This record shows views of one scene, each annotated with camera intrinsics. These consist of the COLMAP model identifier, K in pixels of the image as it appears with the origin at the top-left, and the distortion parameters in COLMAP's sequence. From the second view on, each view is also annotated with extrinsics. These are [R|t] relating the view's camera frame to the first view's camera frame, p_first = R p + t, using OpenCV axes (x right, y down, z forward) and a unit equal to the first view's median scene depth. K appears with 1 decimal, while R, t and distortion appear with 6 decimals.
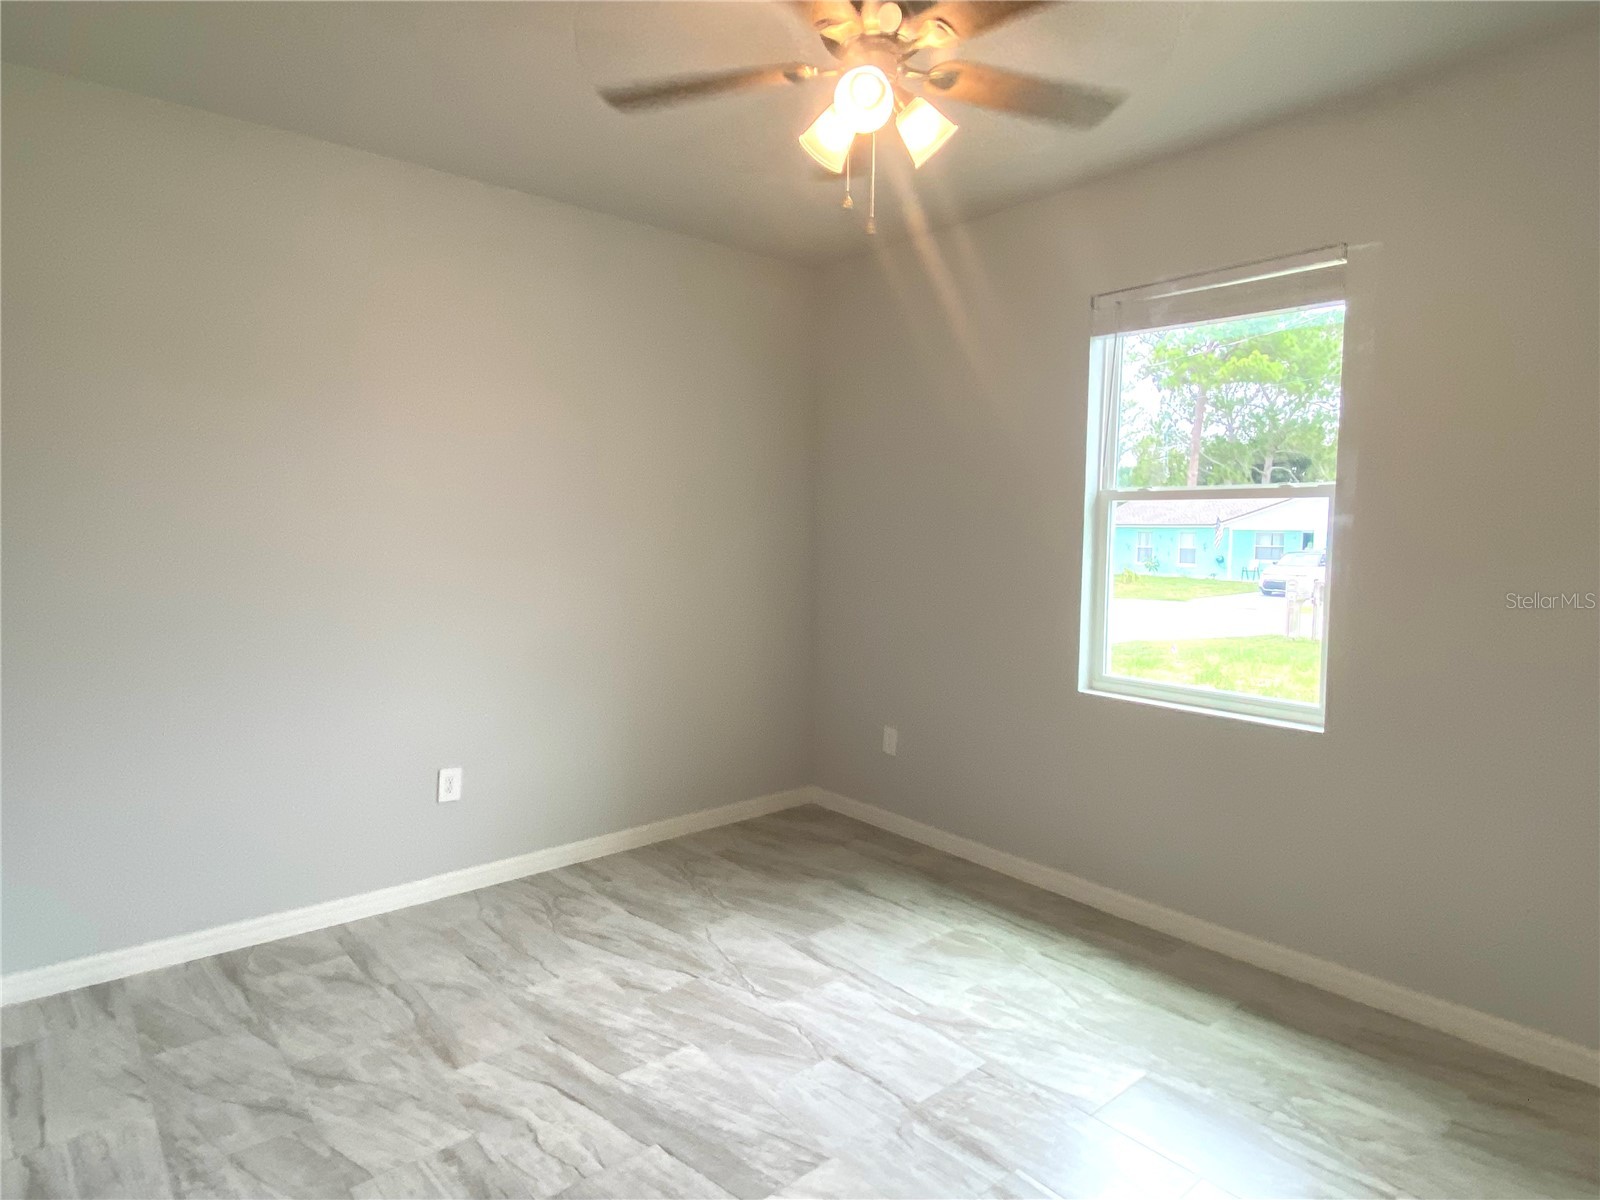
lens RADIAL K [[896.2, 0, 799.3], [0, 896.2, 603.7], [0, 0, 1]] dist [-0.007393, -0.005544]
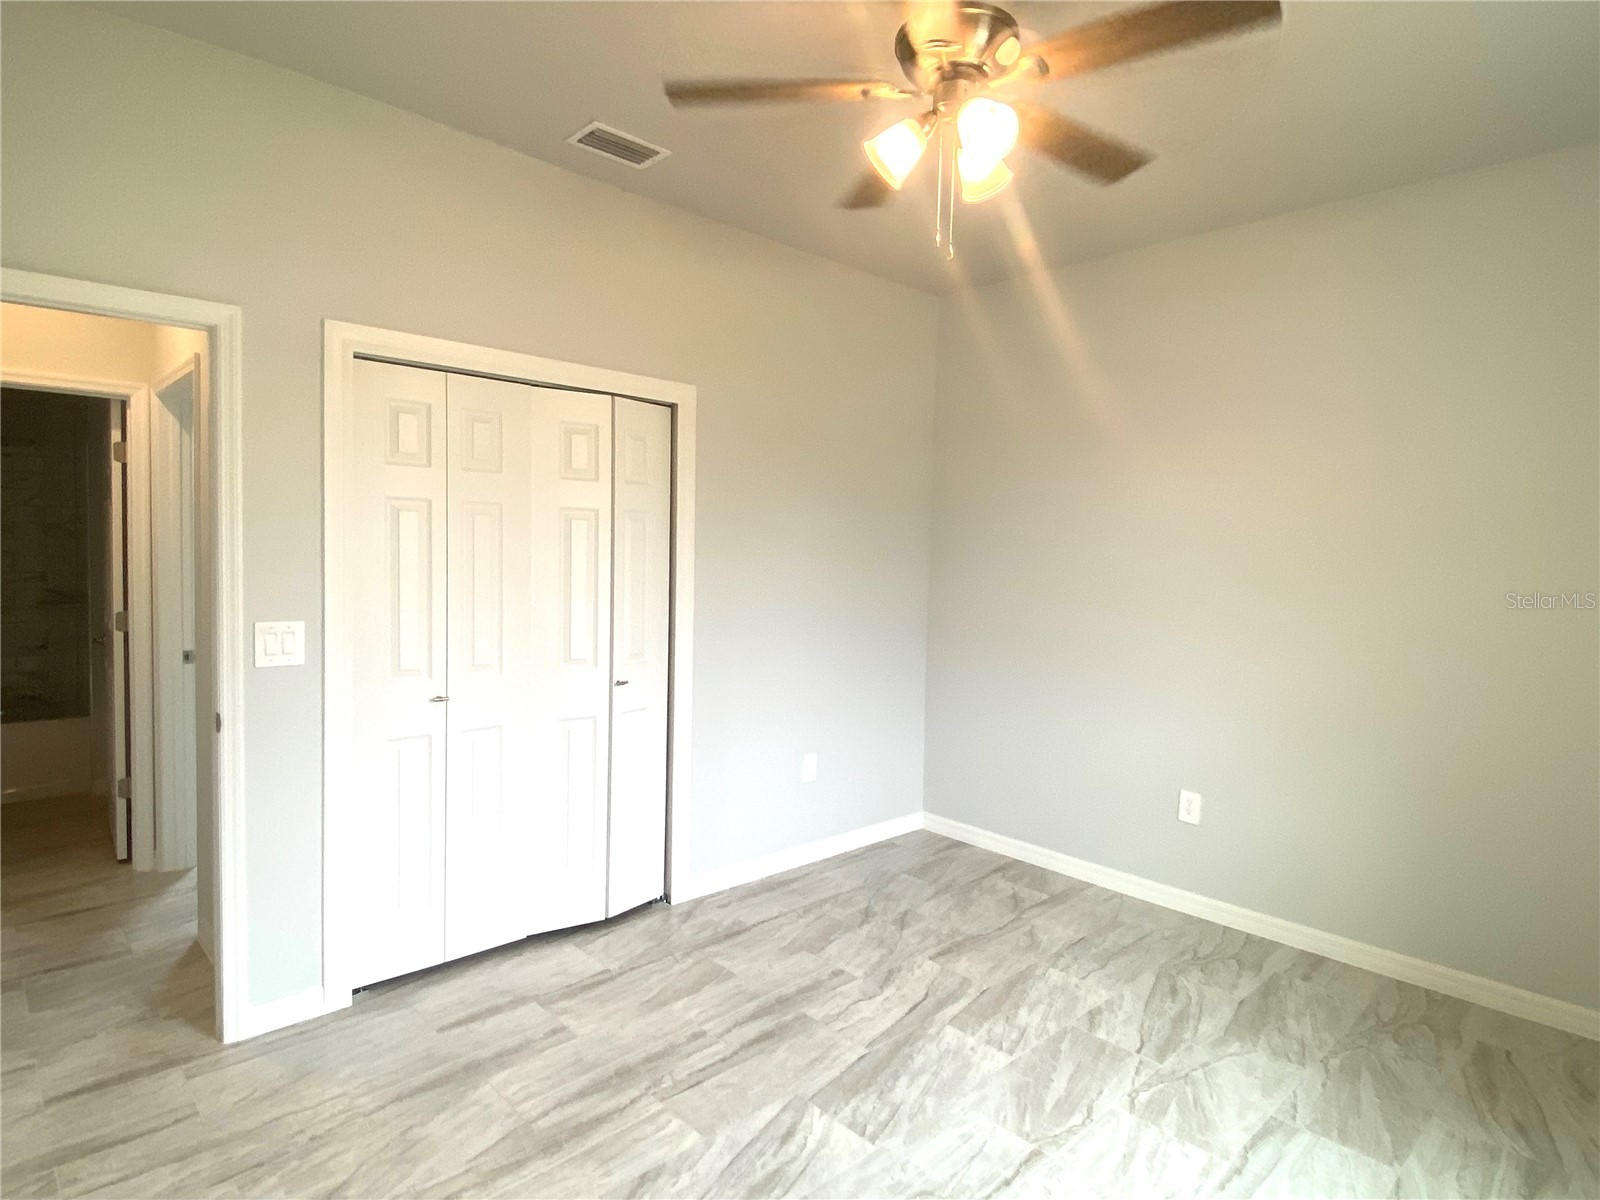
lens RADIAL K [[896.2, 0, 799.9], [0, 896.2, 596.2], [0, 0, 1]] dist [-0.007393, -0.005544]
pose [[0.053378, 0.051886, -0.997225, 0.778962], [-0.114950, 0.992330, 0.045478, -0.048181], [0.991936, 0.112204, 0.058933, 0.572697]]
